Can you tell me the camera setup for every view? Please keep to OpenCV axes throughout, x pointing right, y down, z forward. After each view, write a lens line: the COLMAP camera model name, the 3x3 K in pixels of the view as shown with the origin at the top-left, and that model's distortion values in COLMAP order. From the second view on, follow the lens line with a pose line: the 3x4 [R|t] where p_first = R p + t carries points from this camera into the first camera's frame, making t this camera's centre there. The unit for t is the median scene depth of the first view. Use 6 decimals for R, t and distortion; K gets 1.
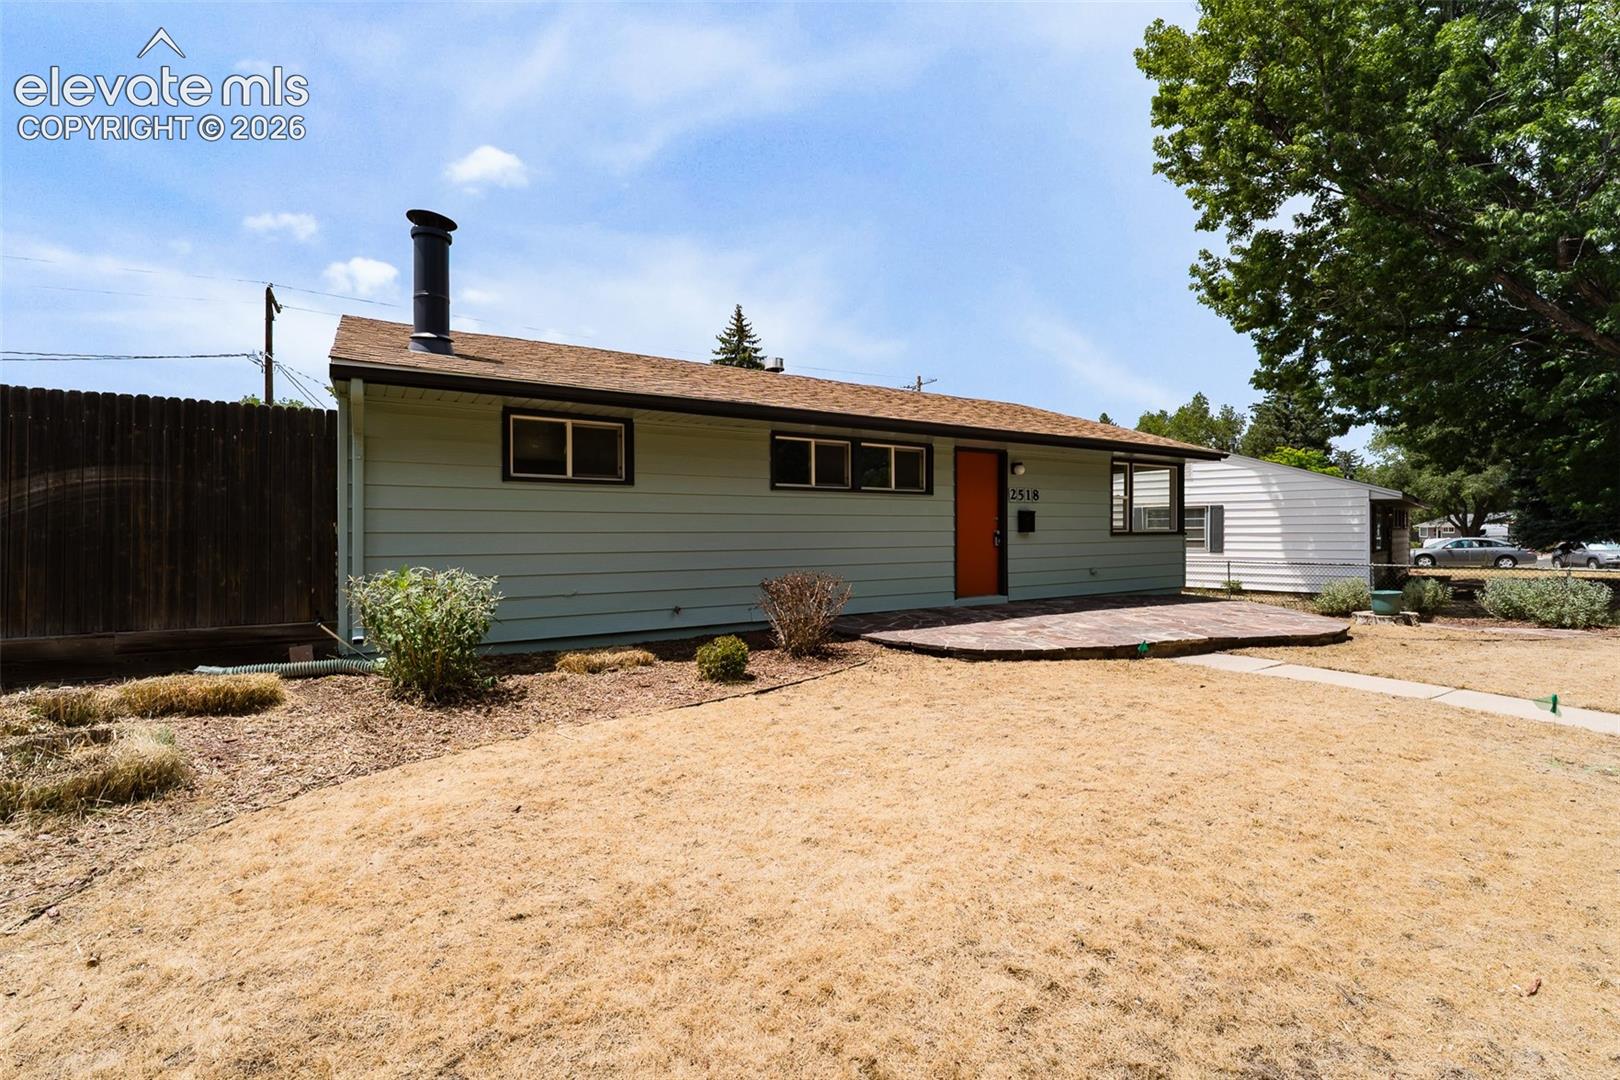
lens RADIAL K [[728.7, 0, 809.4], [0, 728.7, 487.8], [0, 0, 1]] dist [0.015929, -0.000708]
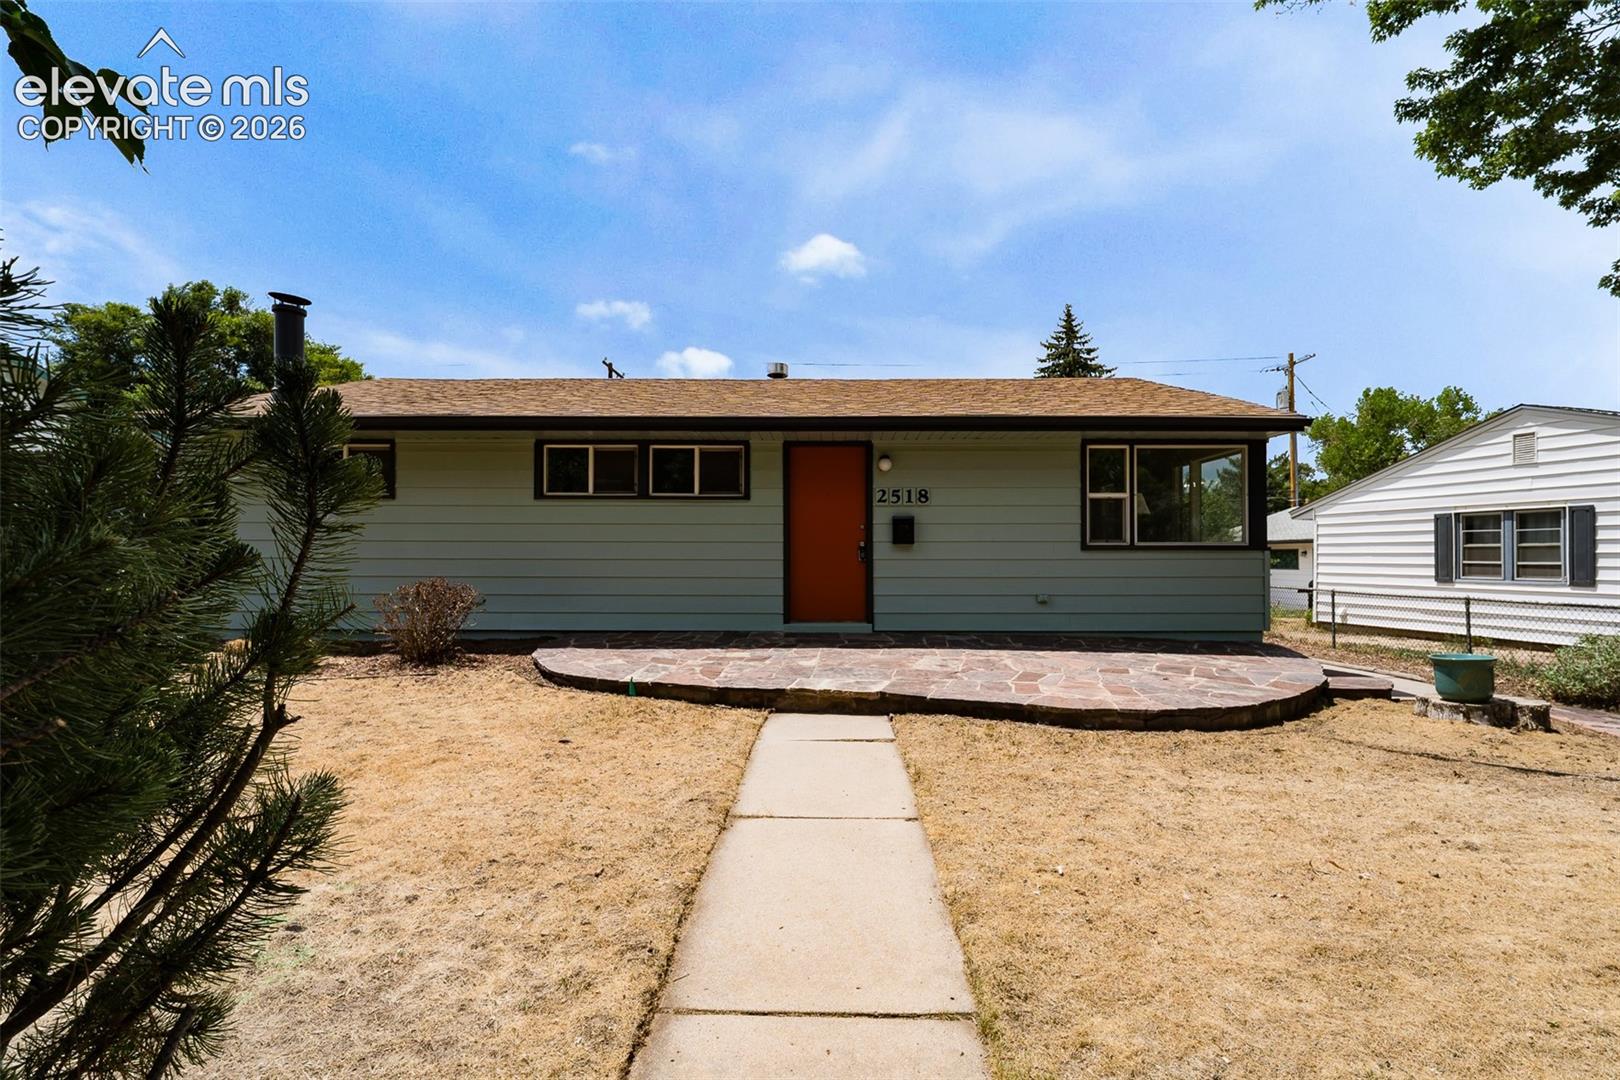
lens RADIAL K [[728.2, 0, 793.2], [0, 728.2, 487.2], [0, 0, 1]] dist [0.000455, -0.000264]
pose [[0.828730, -0.044215, -0.557899, 0.613452], [0.026391, 0.998853, -0.039959, 0.027288], [0.559026, 0.018391, 0.828946, 0.282432]]
